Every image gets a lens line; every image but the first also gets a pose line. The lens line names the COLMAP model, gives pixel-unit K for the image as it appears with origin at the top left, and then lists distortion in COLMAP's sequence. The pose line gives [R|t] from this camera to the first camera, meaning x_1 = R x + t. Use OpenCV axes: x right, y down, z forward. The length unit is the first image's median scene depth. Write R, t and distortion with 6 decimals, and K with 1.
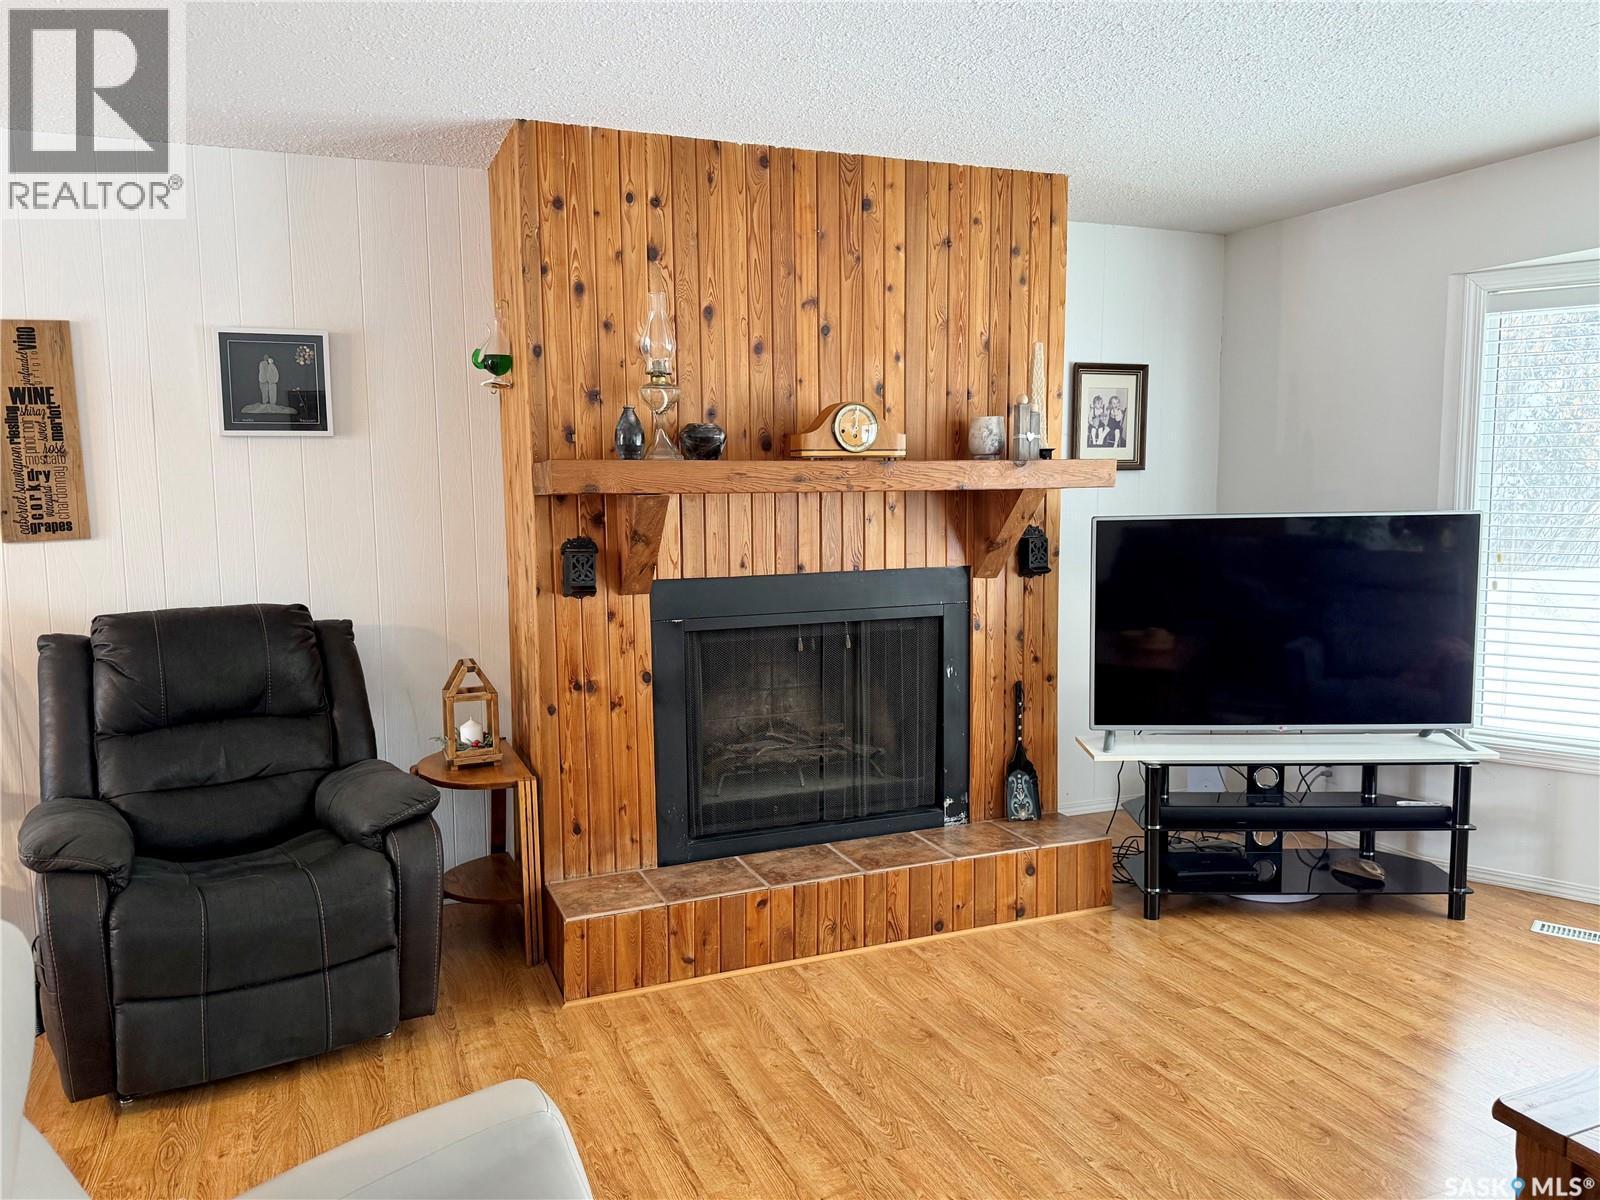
lens RADIAL K [[1127.2, 0, 801.4], [0, 1127.2, 592.0], [0, 0, 1]] dist [0.091540, -0.104791]
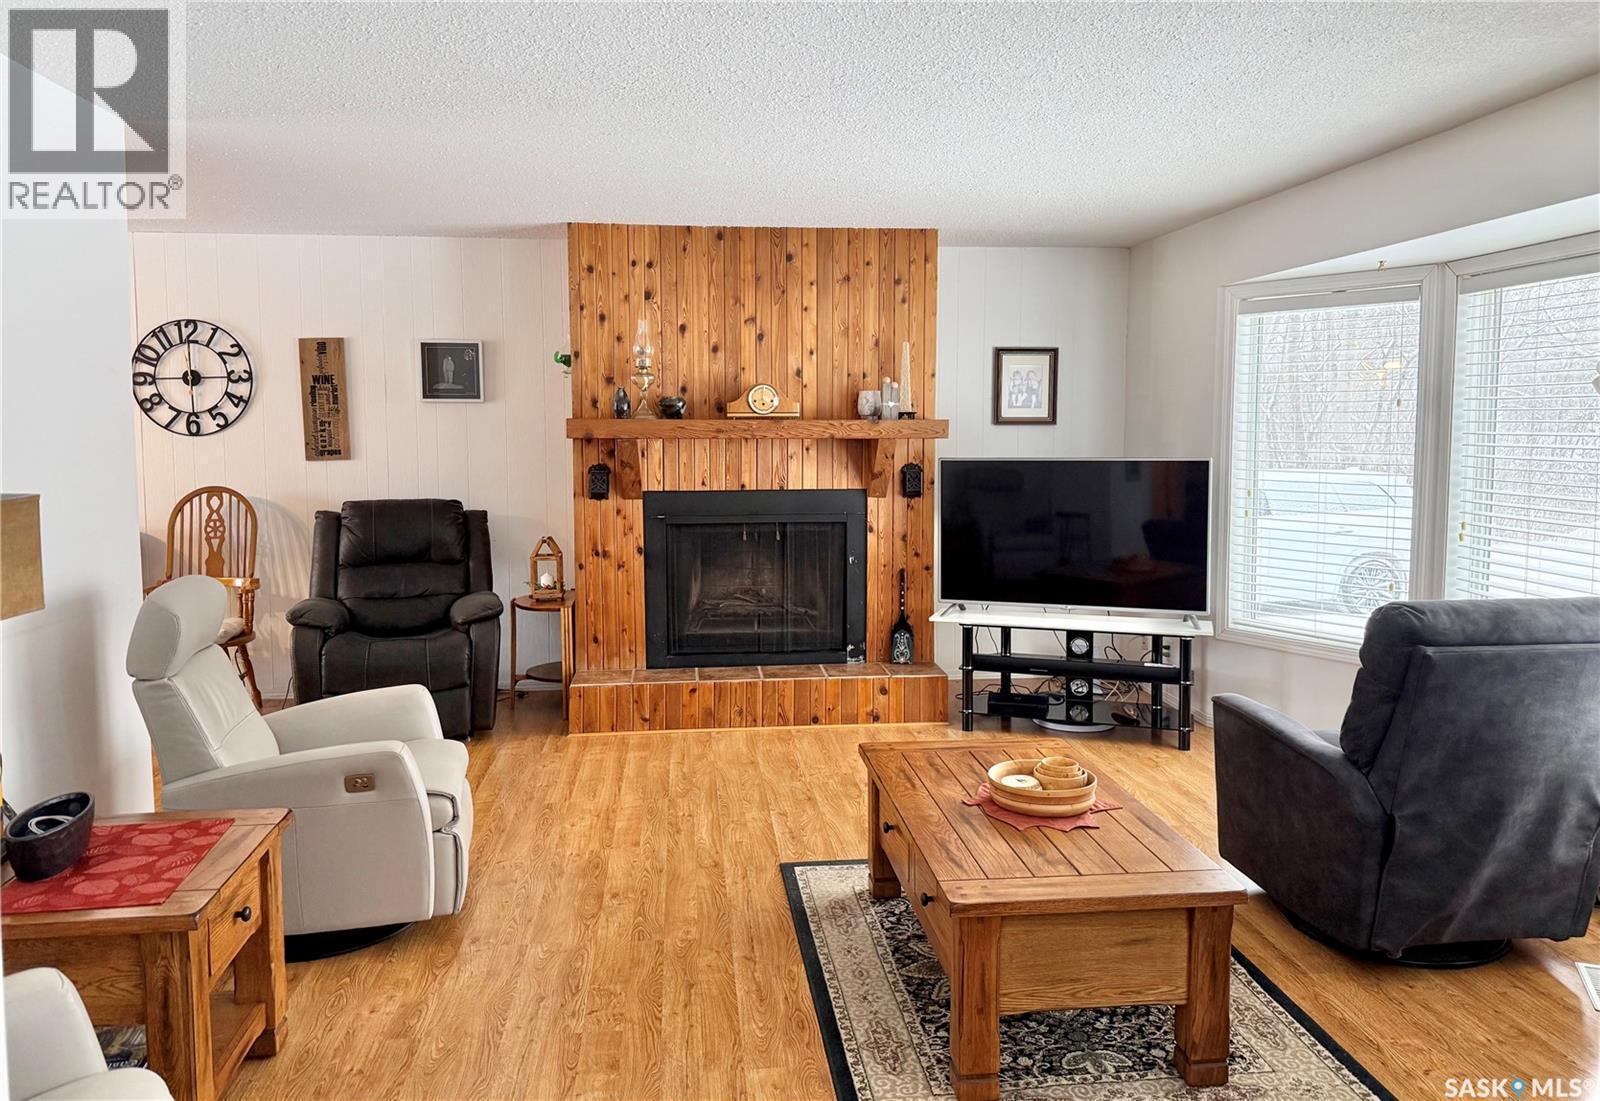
lens RADIAL K [[1091.9, 0, 802.0], [0, 1091.9, 493.6], [0, 0, 1]] dist [0.109079, 0.000550]
pose [[0.964363, 0.027290, -0.263172, 0.495273], [-0.035216, 0.999056, -0.025443, 0.024856], [0.262229, 0.033804, 0.964413, -0.461579]]
